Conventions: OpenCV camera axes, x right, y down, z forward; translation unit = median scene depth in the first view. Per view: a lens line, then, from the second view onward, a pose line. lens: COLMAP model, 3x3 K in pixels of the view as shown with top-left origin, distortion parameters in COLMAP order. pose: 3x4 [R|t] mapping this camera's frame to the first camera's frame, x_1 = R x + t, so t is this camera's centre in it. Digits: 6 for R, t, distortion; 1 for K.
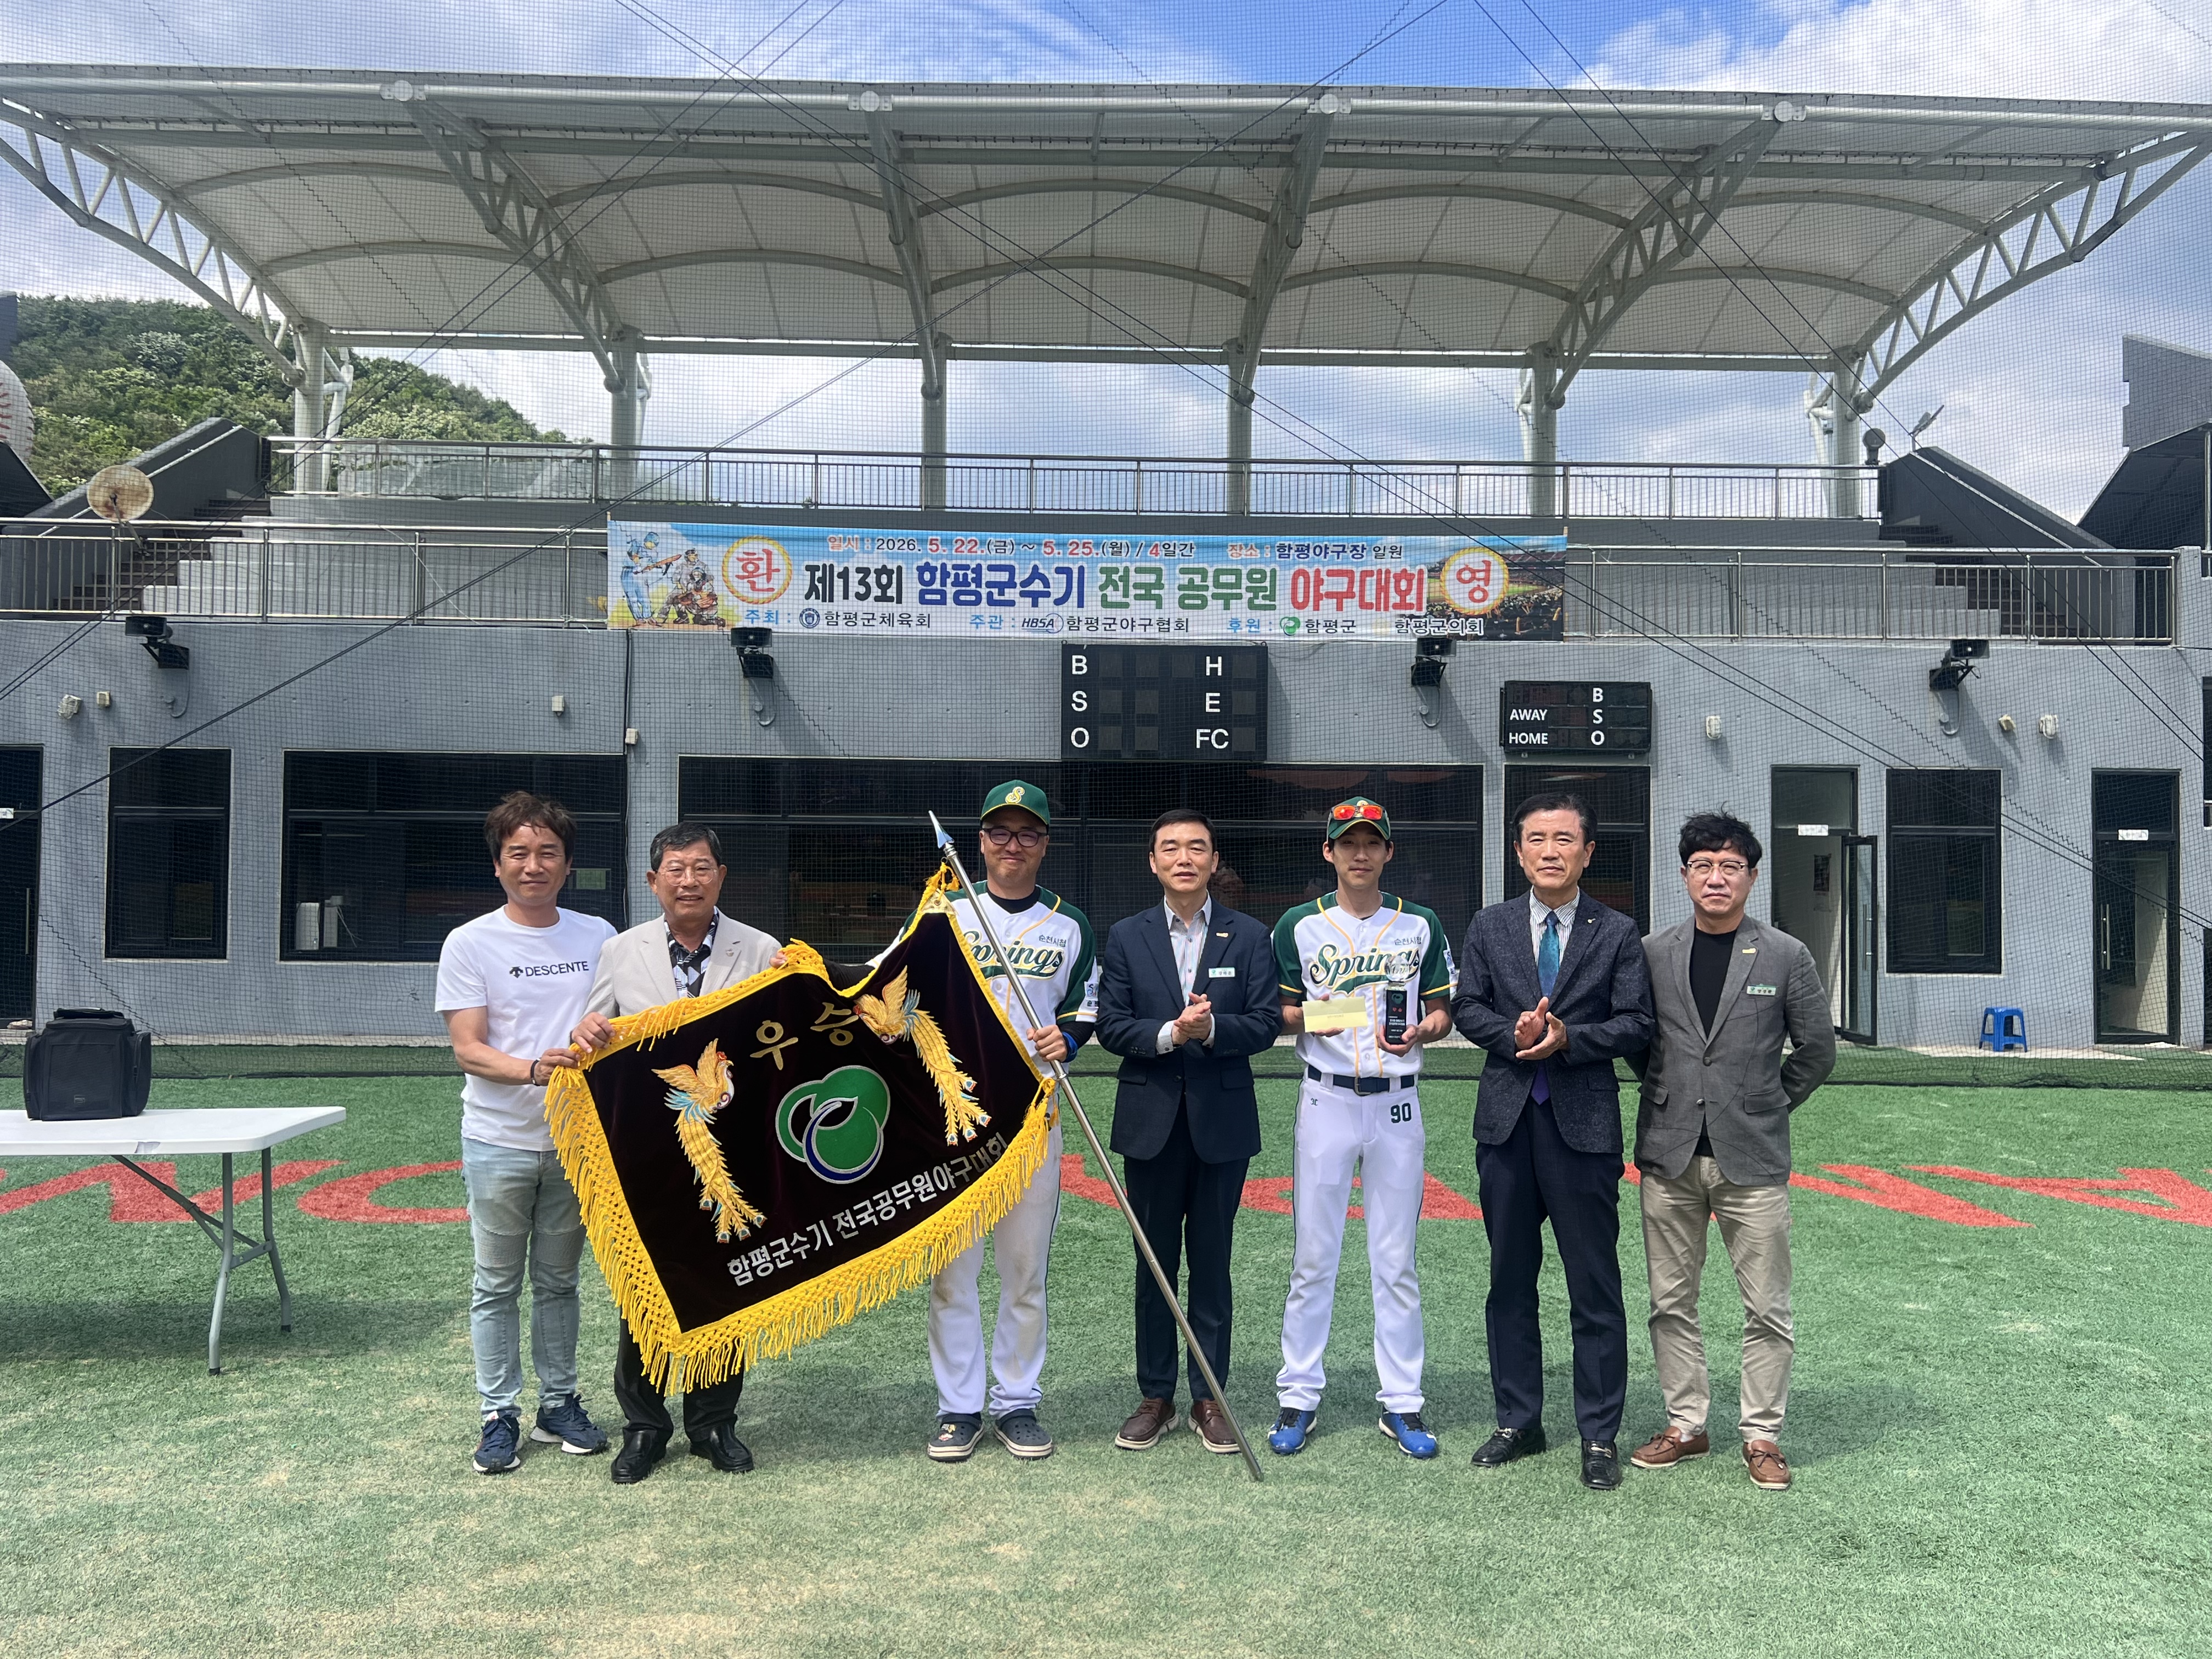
lens RADIAL K [[1849.4, 0, 1132.0], [0, 1849.4, 834.1], [0, 0, 1]] dist [0.075430, -0.102152]
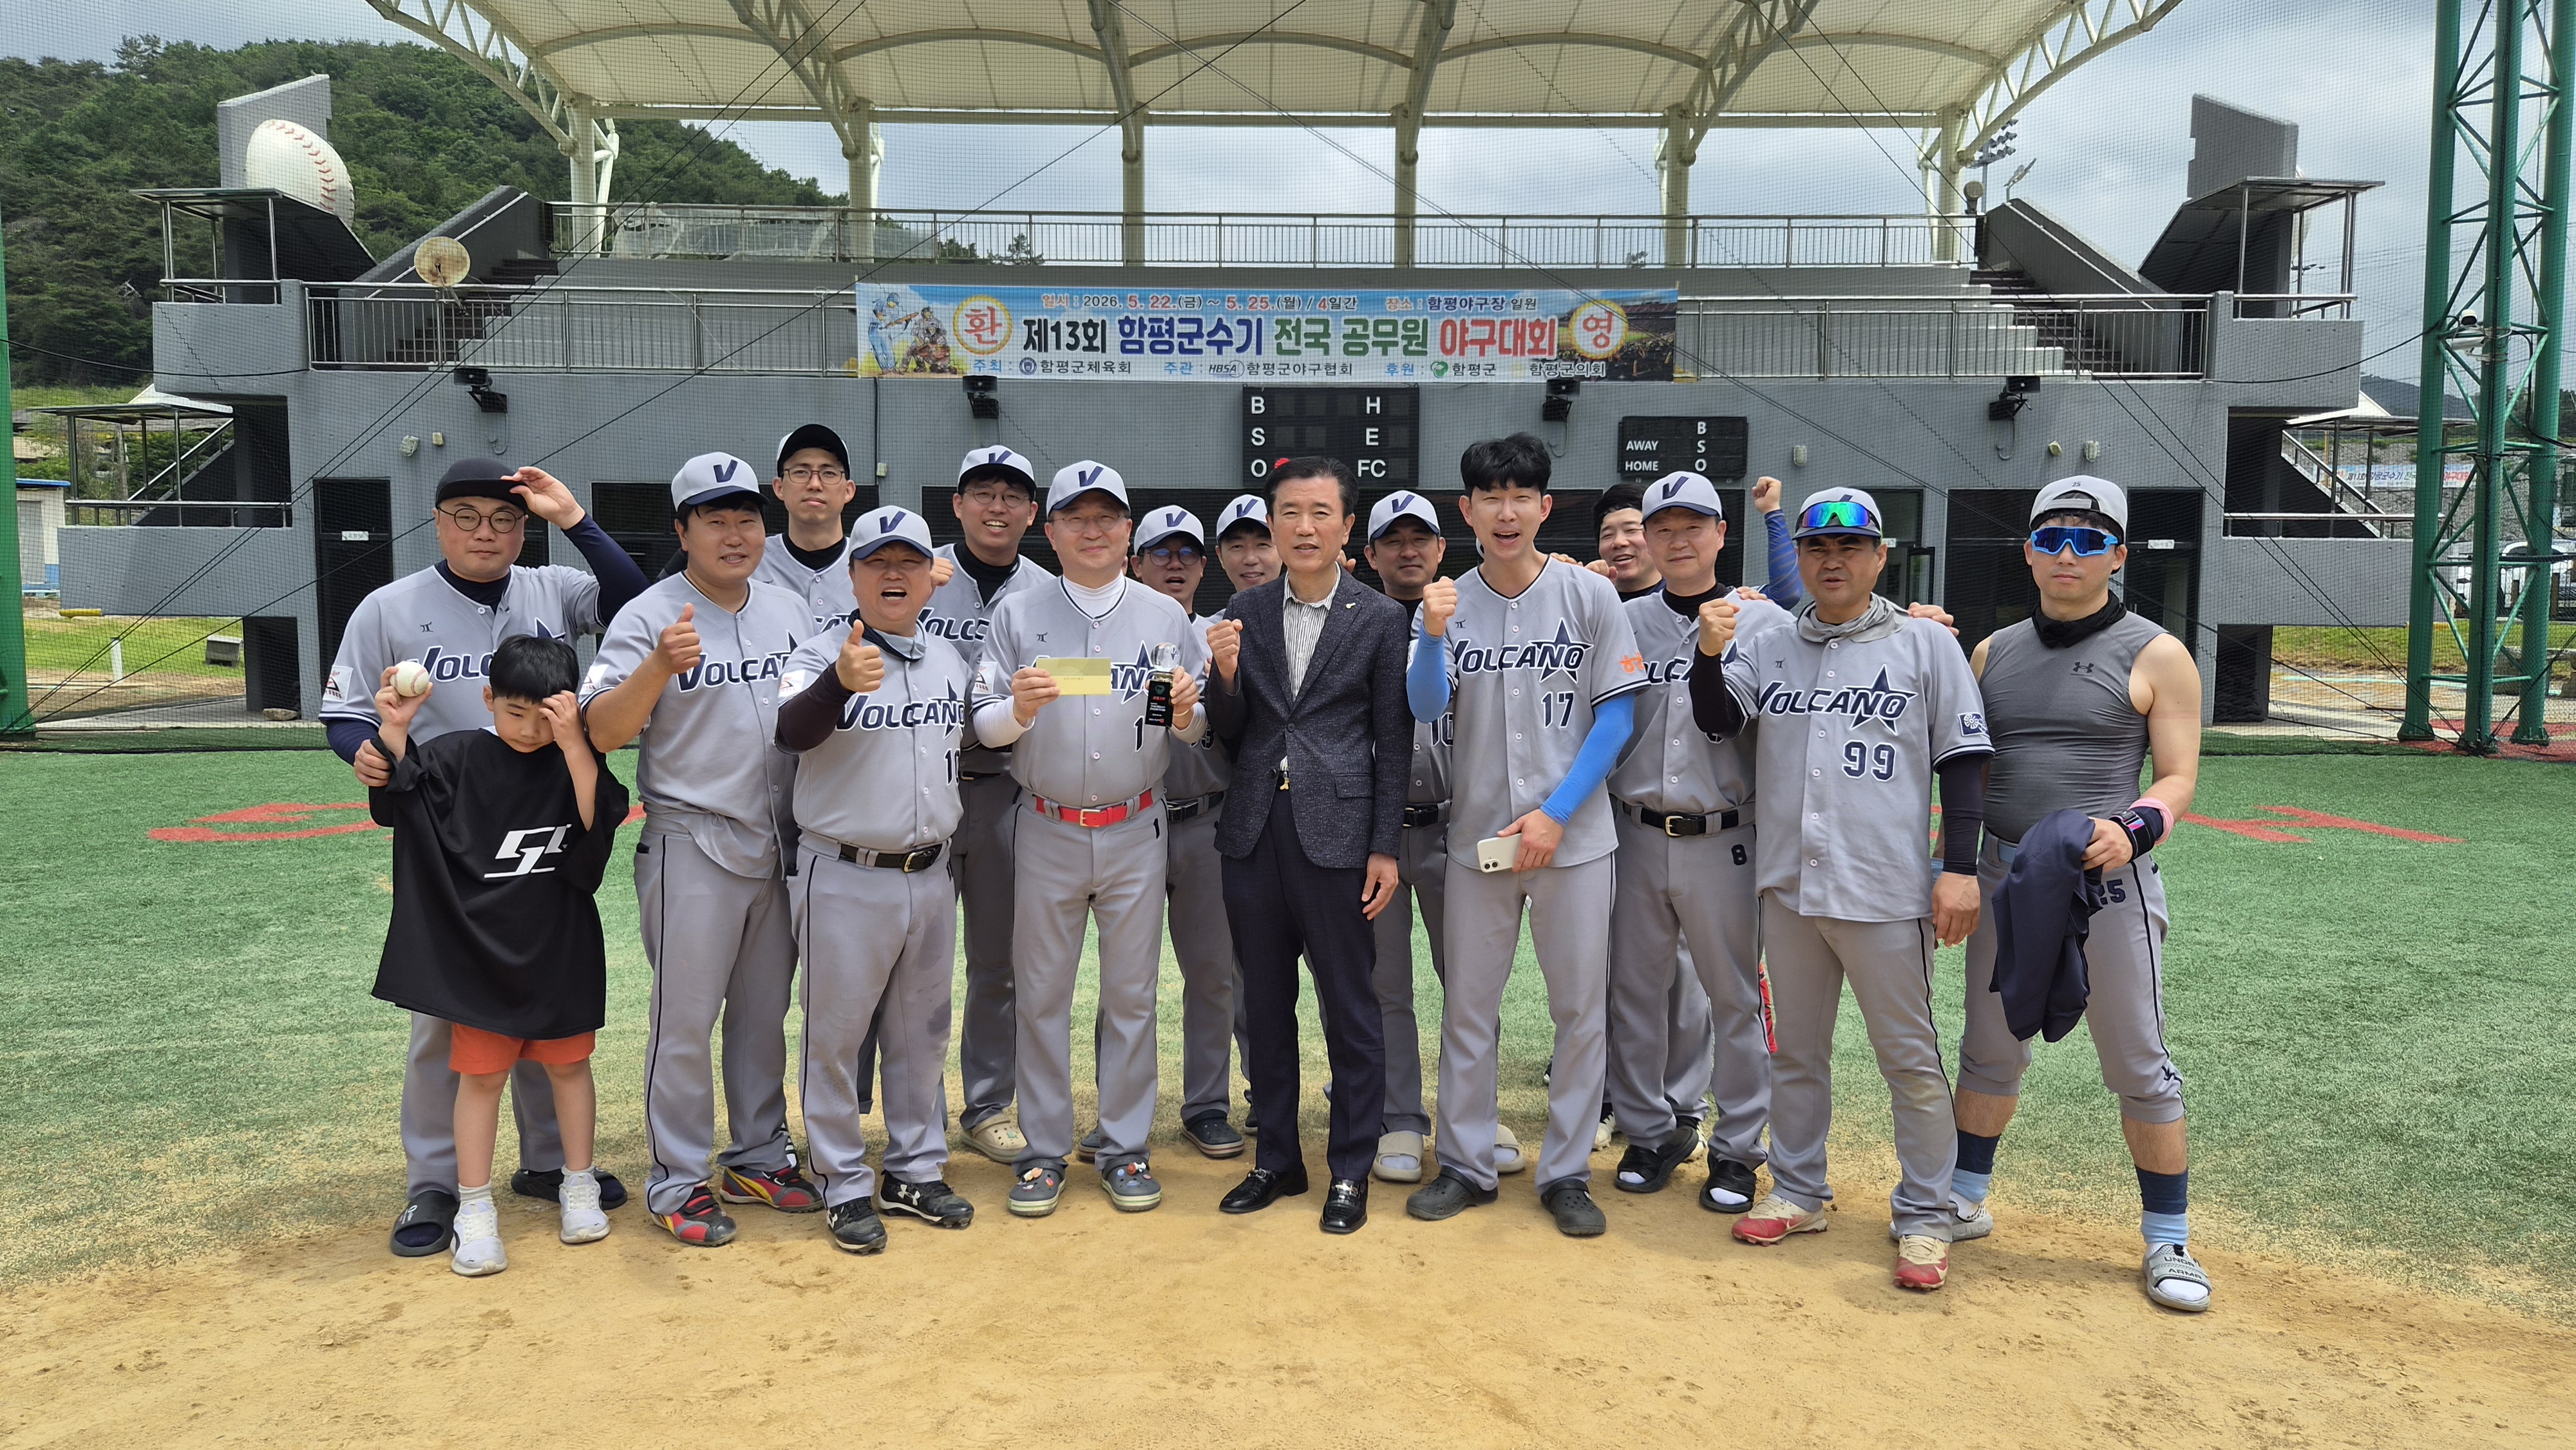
lens RADIAL K [[1727.3, 0, 1297.0], [0, 1727.3, 724.4], [0, 0, 1]] dist [0.066981, -0.052131]
pose [[0.999798, -0.003516, -0.019782, 0.016592], [0.005443, 0.995148, 0.098240, 0.002243], [0.019341, -0.098328, 0.994966, -0.107428]]
